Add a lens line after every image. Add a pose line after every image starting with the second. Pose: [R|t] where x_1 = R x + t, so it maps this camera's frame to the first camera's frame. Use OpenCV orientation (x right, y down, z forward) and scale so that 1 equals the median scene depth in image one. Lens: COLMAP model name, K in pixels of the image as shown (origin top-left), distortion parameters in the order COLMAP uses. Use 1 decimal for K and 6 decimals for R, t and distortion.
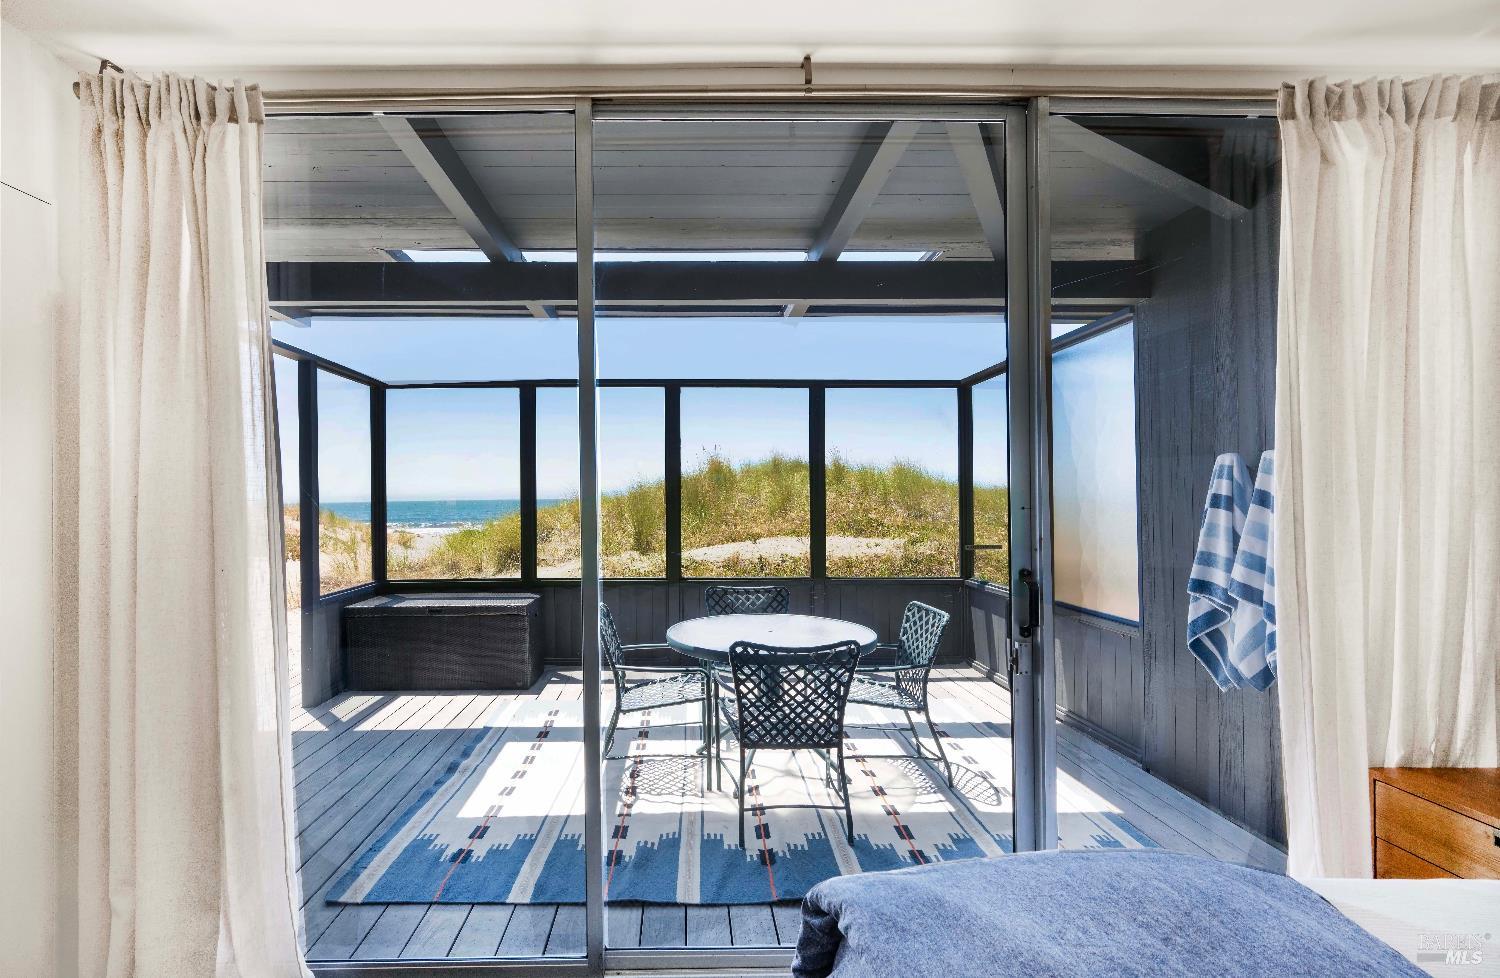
lens RADIAL K [[707.4, 0, 693.8], [0, 707.4, 487.9], [0, 0, 1]] dist [0.021508, 0.000247]
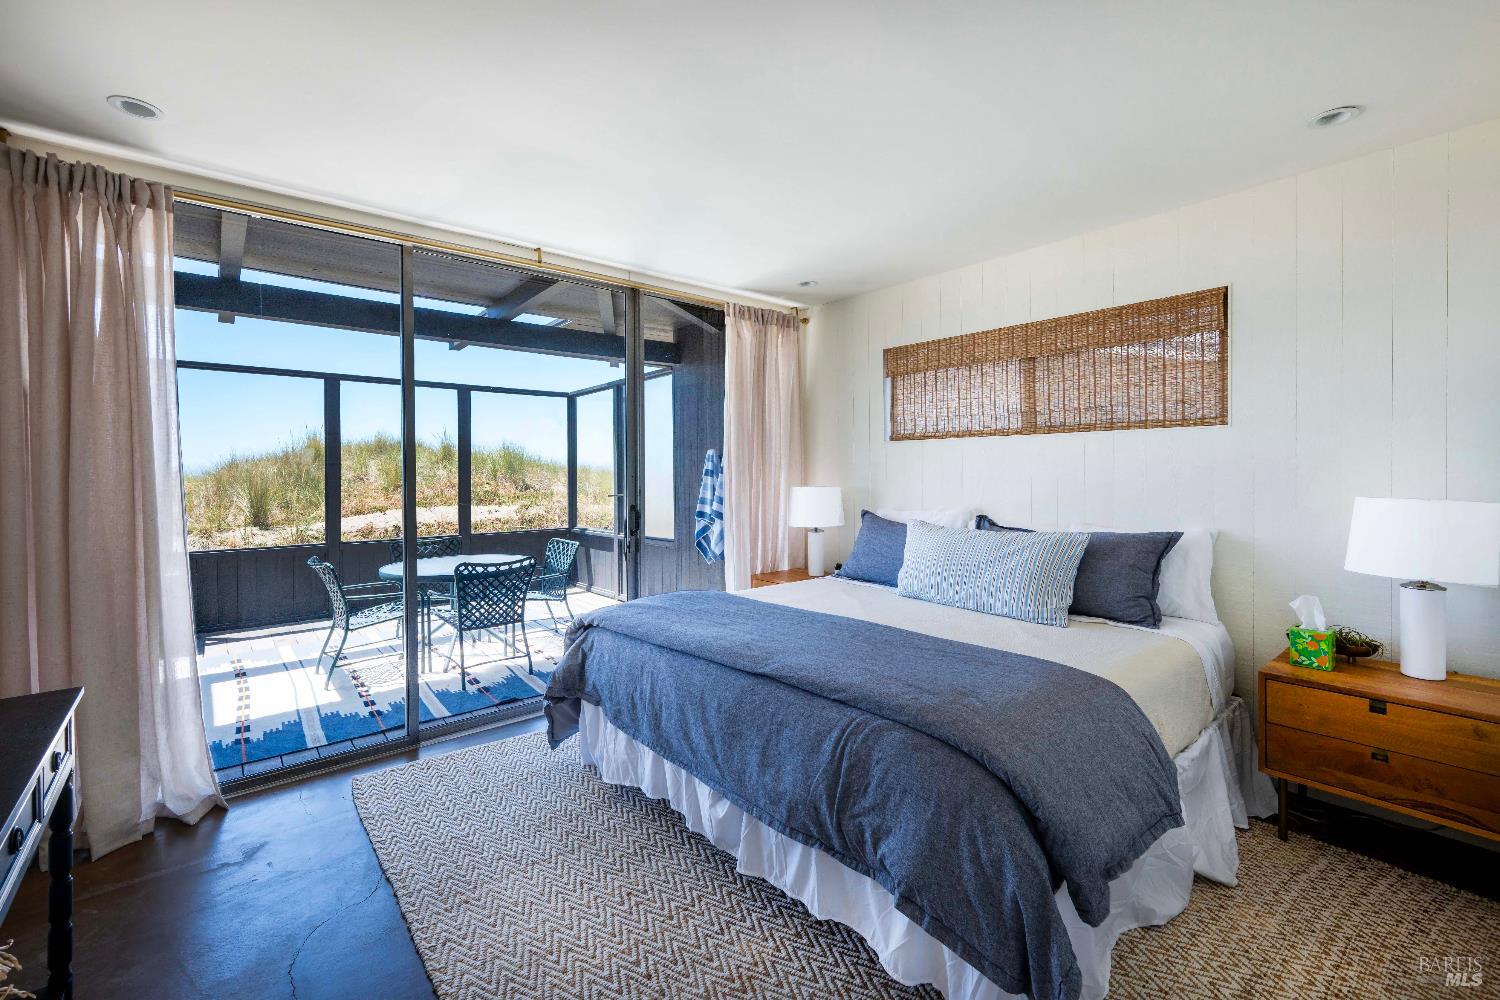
lens RADIAL K [[615.7, 0, 751.2], [0, 615.7, 475.8], [0, 0, 1]] dist [0.000214, 0.000047]
pose [[0.768517, -0.005116, 0.639809, -0.303076], [-0.003625, 0.999917, 0.012350, 0.005991], [-0.639819, -0.011810, 0.768435, -0.440354]]
